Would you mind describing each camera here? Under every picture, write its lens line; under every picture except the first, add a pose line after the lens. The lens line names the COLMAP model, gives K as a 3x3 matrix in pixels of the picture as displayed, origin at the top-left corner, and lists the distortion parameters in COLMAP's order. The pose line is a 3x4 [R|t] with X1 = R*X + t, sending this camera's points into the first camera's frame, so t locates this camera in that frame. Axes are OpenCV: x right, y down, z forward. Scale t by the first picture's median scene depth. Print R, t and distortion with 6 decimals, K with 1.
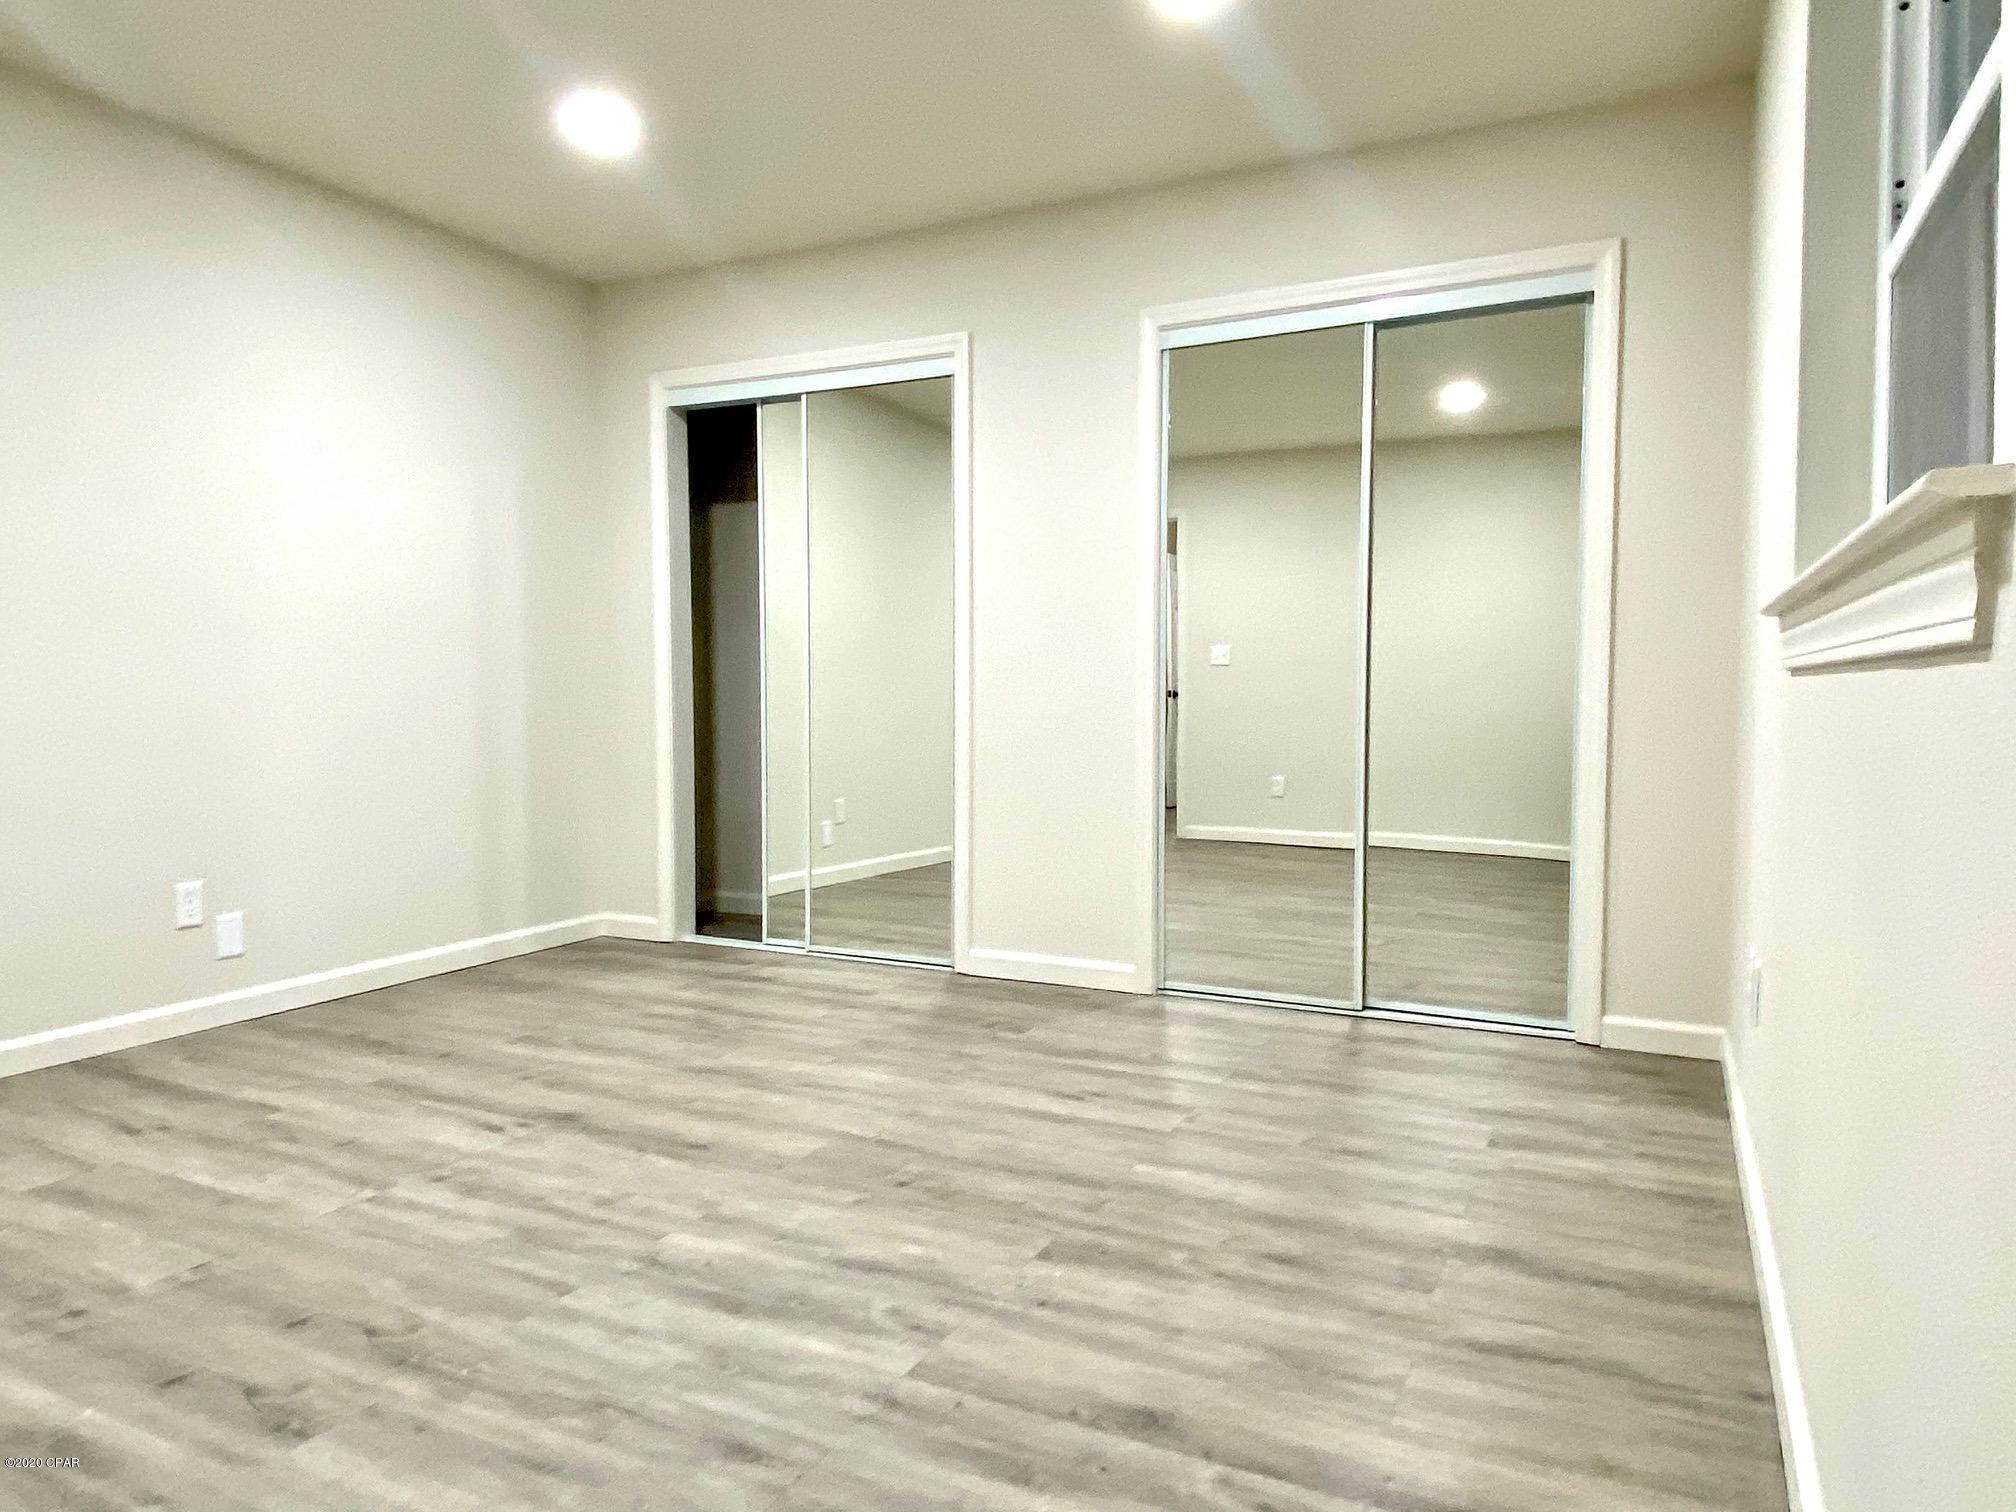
lens RADIAL K [[1360.3, 0, 1011.5], [0, 1360.3, 727.9], [0, 0, 1]] dist [0.051653, -0.052229]
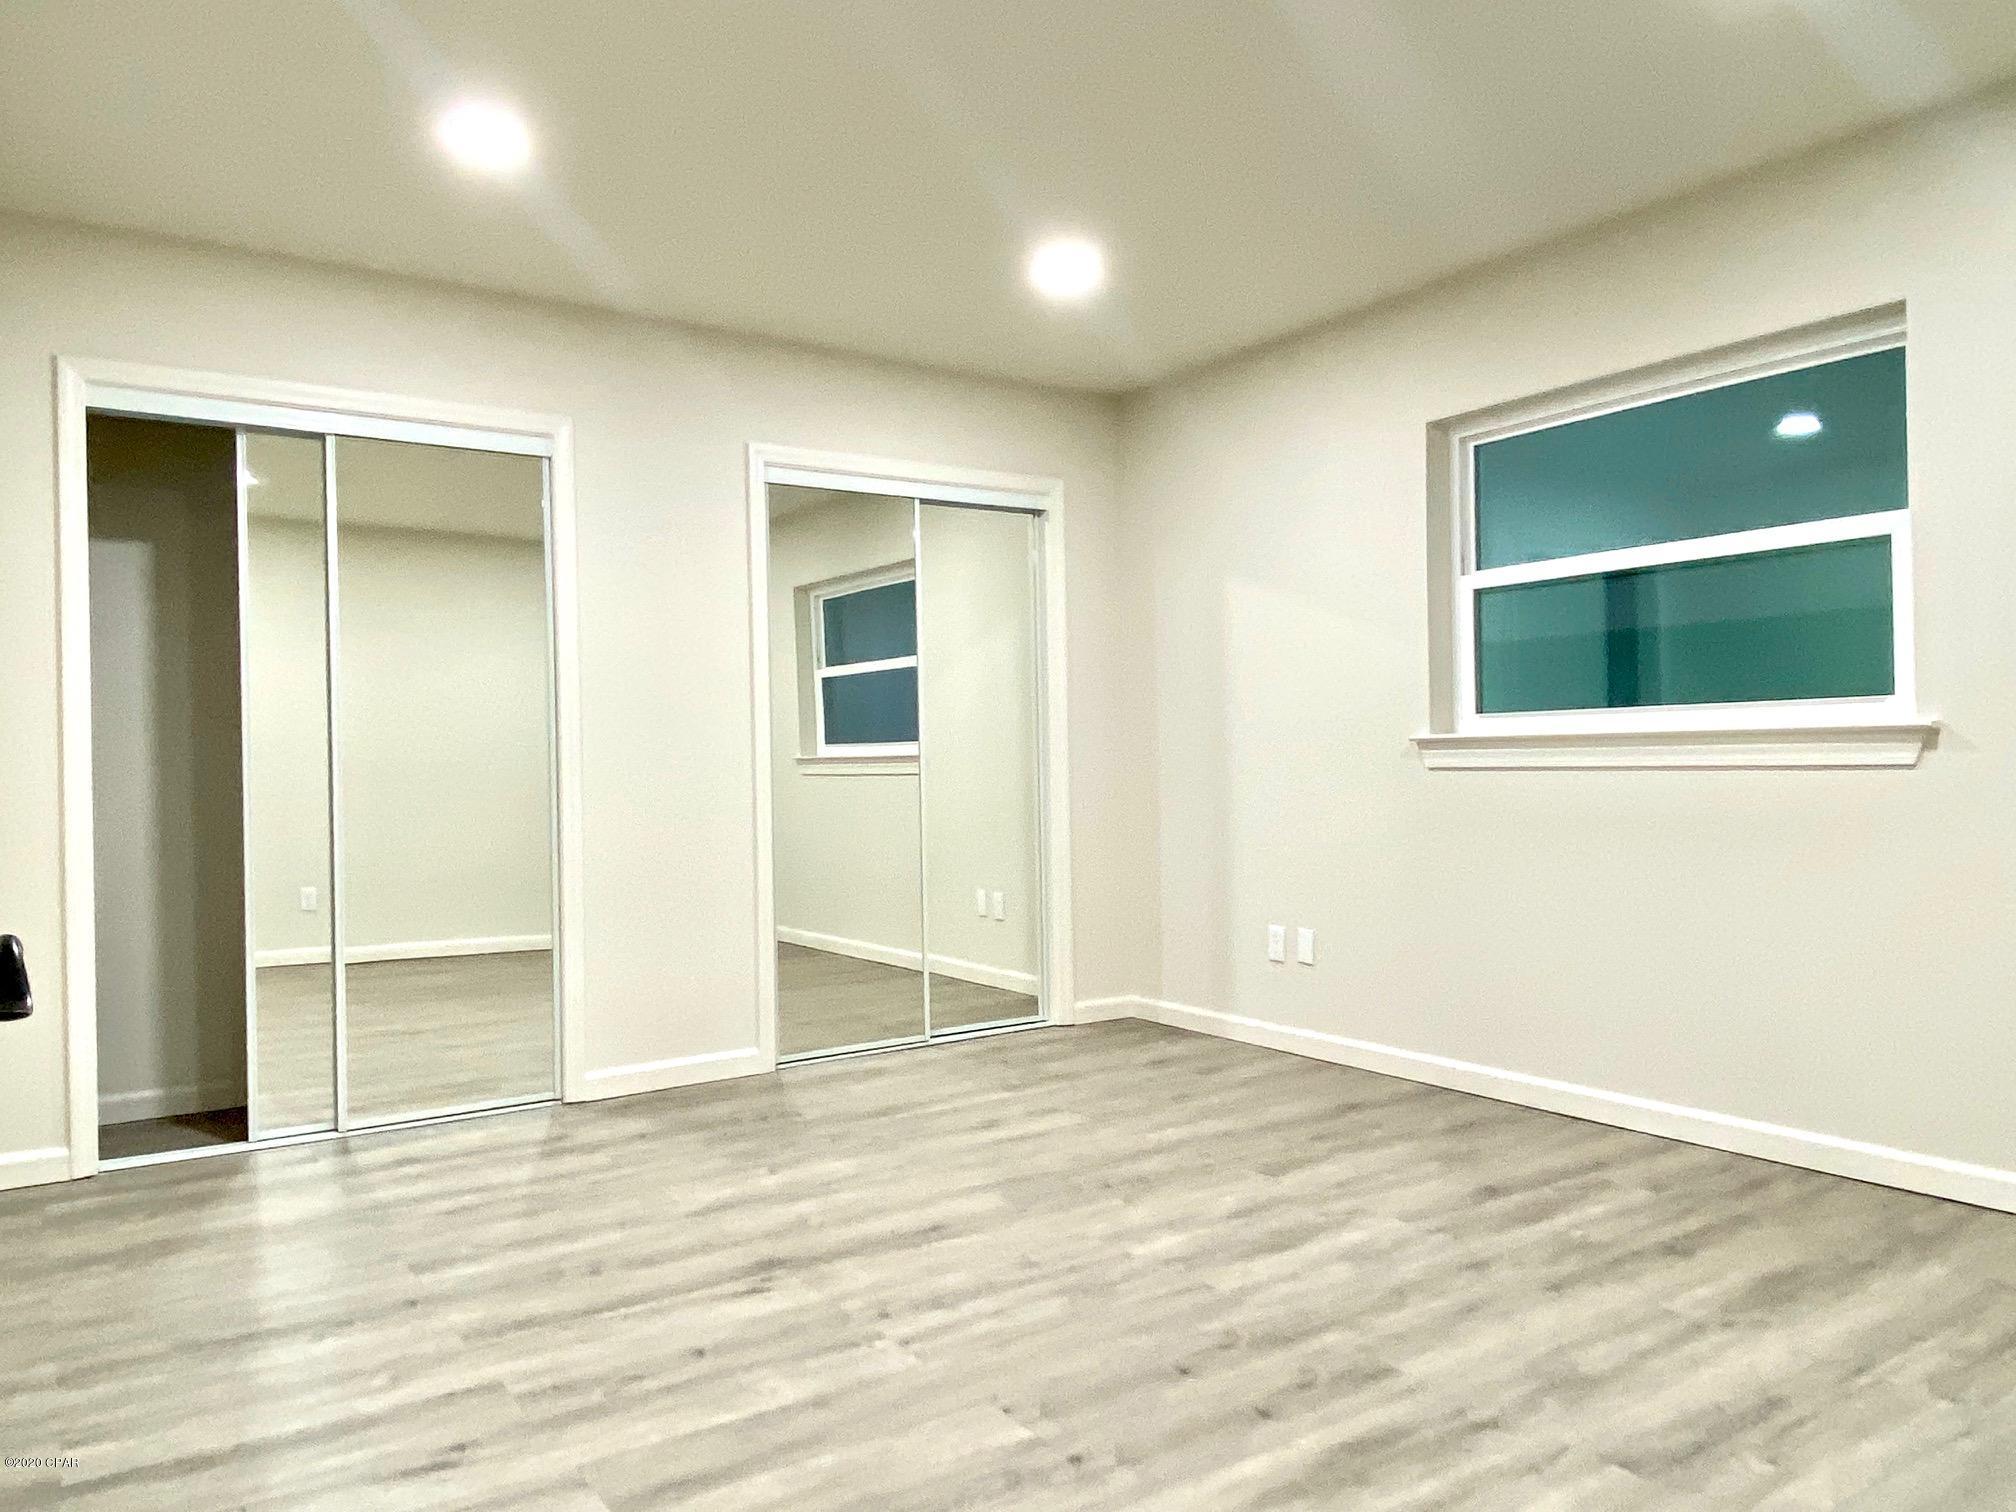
lens RADIAL K [[1487.9, 0, 980.1], [0, 1487.9, 725.2], [0, 0, 1]] dist [0.003234, -0.016590]
pose [[0.485143, 0.001945, 0.874433, -1.259558], [0.053261, 0.998075, -0.031769, -0.047137], [-0.872811, 0.061986, 0.484105, 0.400233]]
